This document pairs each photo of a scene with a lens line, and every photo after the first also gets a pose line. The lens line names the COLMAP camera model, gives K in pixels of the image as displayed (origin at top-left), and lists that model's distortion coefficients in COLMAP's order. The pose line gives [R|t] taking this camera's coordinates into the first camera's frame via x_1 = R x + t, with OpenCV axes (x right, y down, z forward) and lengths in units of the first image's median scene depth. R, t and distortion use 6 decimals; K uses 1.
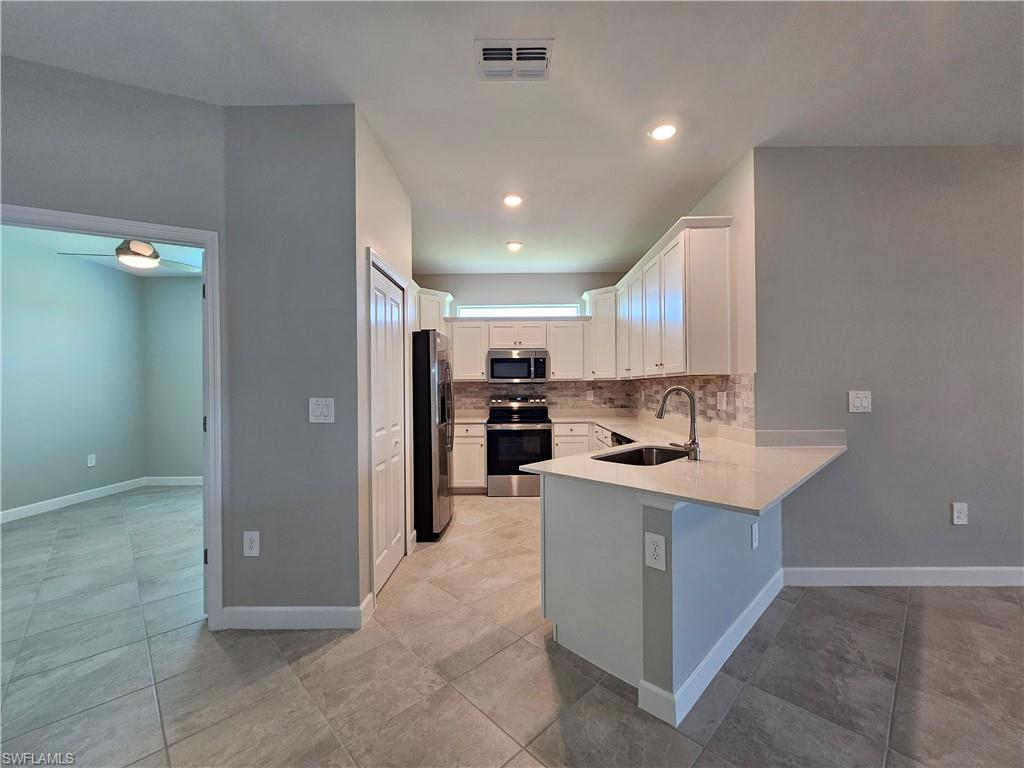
lens RADIAL K [[421.4, 0, 512.0], [0, 421.4, 384.0], [0, 0, 1]] dist [0.001491, -0.000086]
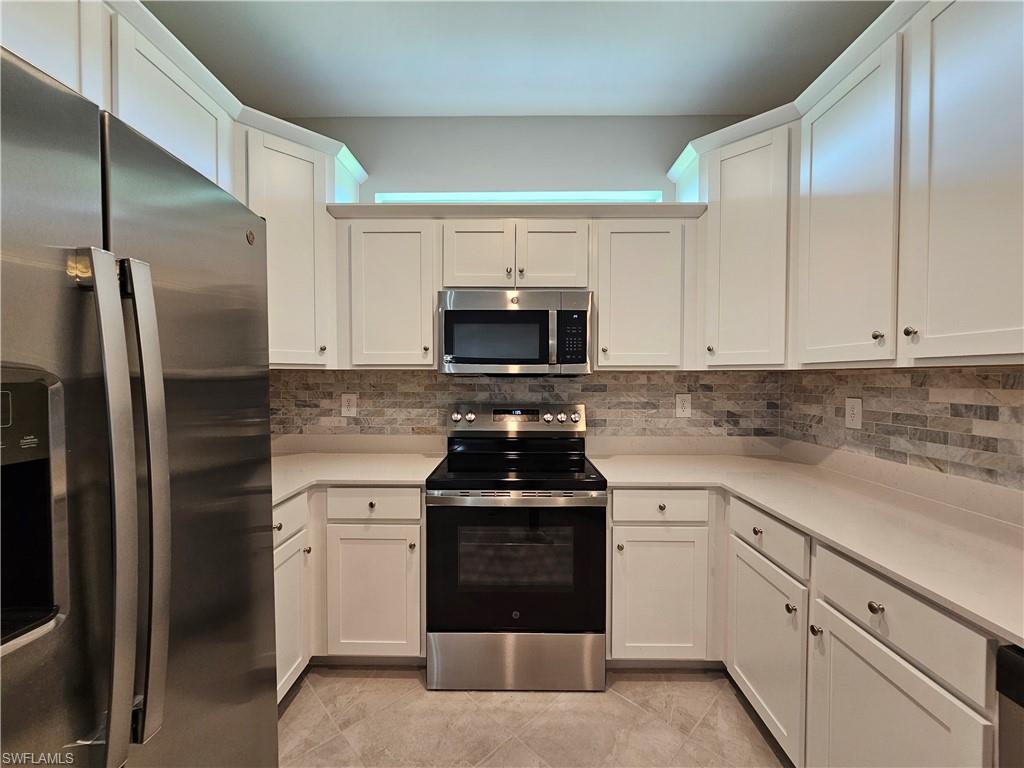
lens RADIAL K [[421.4, 0, 512.0], [0, 421.4, 384.0], [0, 0, 1]] dist [0.001491, -0.000086]
pose [[0.999925, 0.011535, -0.004140, 0.012953], [-0.011429, 0.999631, 0.024653, -0.003520], [0.004423, -0.024603, 0.999688, 0.596167]]
